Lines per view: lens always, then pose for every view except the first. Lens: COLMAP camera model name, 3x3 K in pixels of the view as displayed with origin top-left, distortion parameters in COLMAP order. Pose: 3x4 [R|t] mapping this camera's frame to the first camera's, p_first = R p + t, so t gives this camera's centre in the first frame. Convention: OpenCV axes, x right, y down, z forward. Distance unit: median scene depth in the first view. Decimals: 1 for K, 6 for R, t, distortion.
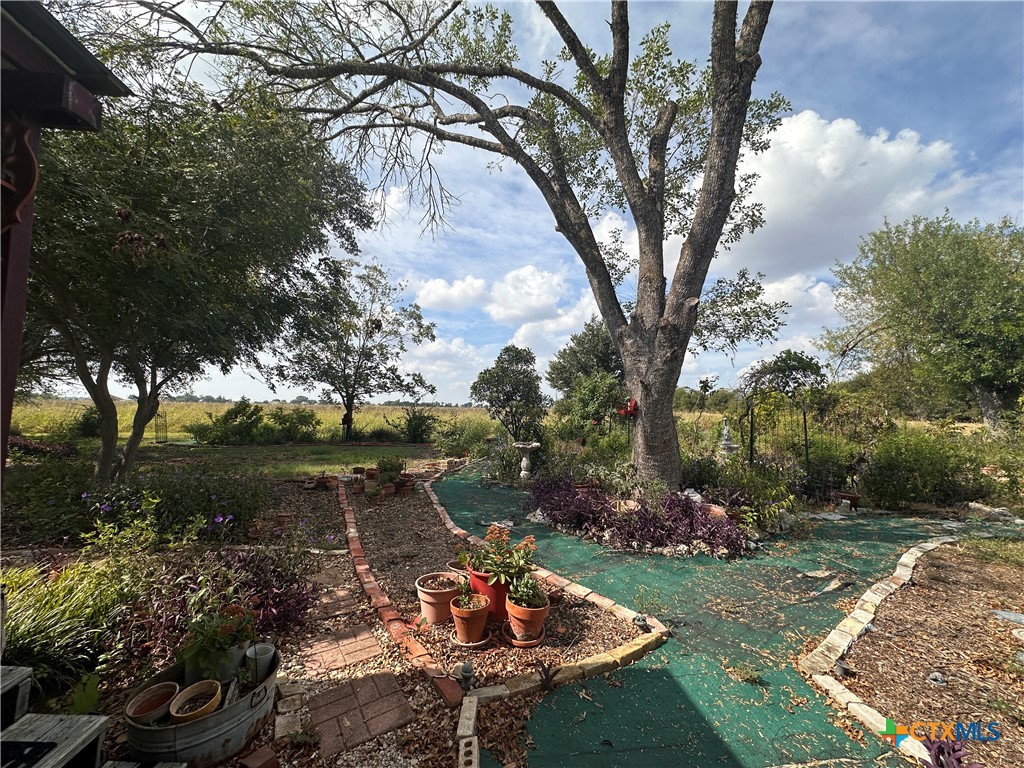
lens RADIAL K [[411.0, 0, 515.9], [0, 411.0, 382.8], [0, 0, 1]] dist [-0.003927, 0.000672]
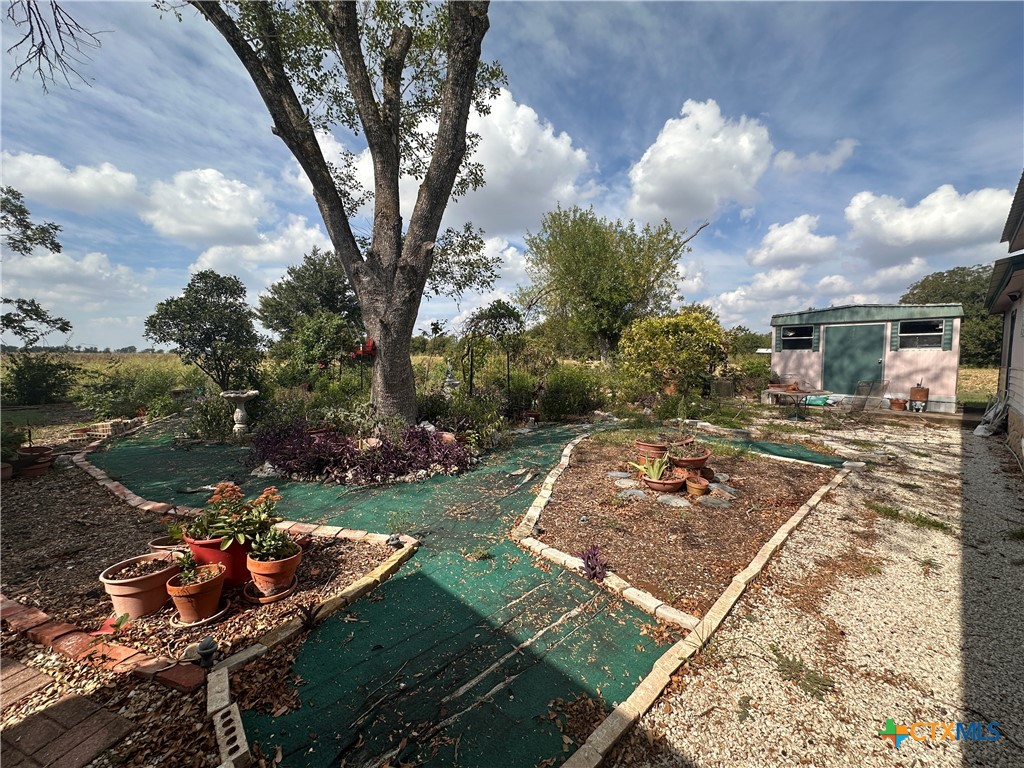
lens RADIAL K [[411.0, 0, 512.0], [0, 411.0, 385.7], [0, 0, 1]] dist [-0.003927, 0.000672]
pose [[0.795273, -0.055459, 0.603709, -0.047083], [-0.027631, 0.991456, 0.127478, 0.015361], [-0.605621, -0.118061, 0.786947, 0.001474]]
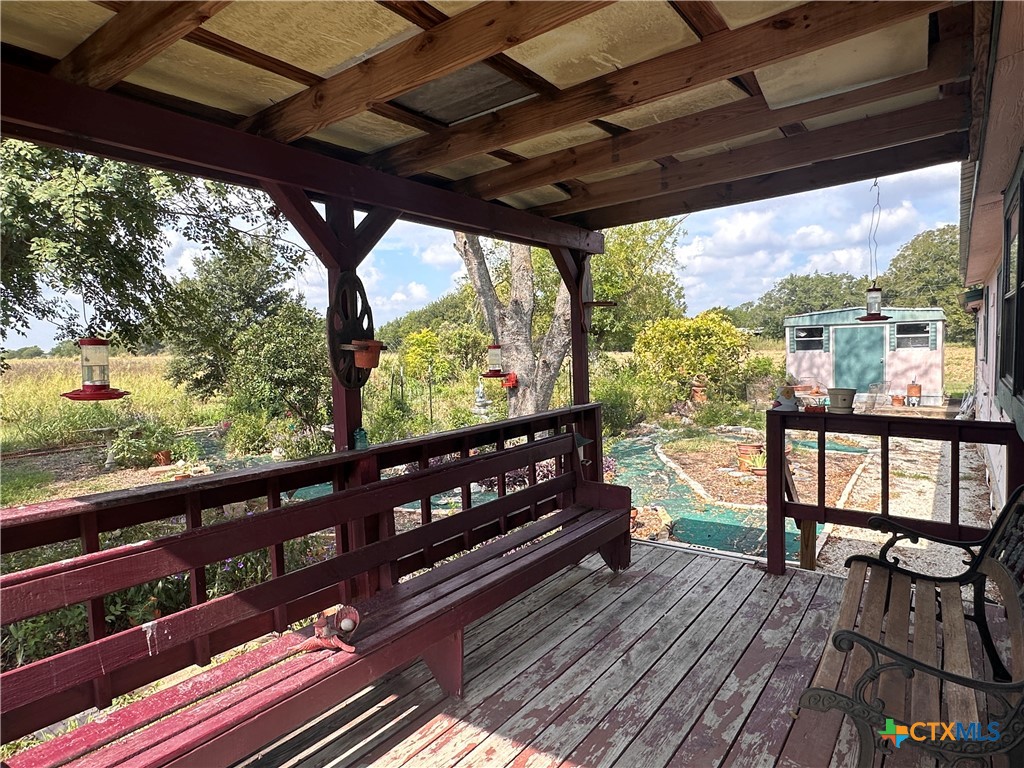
lens RADIAL K [[628.0, 0, 509.5], [0, 628.0, 387.3], [0, 0, 1]] dist [-0.007637, 0.000678]
pose [[0.650770, -0.089484, 0.753984, -1.276157], [-0.003556, 0.992661, 0.120880, -0.167375], [-0.759267, -0.081346, 0.645675, -0.163246]]
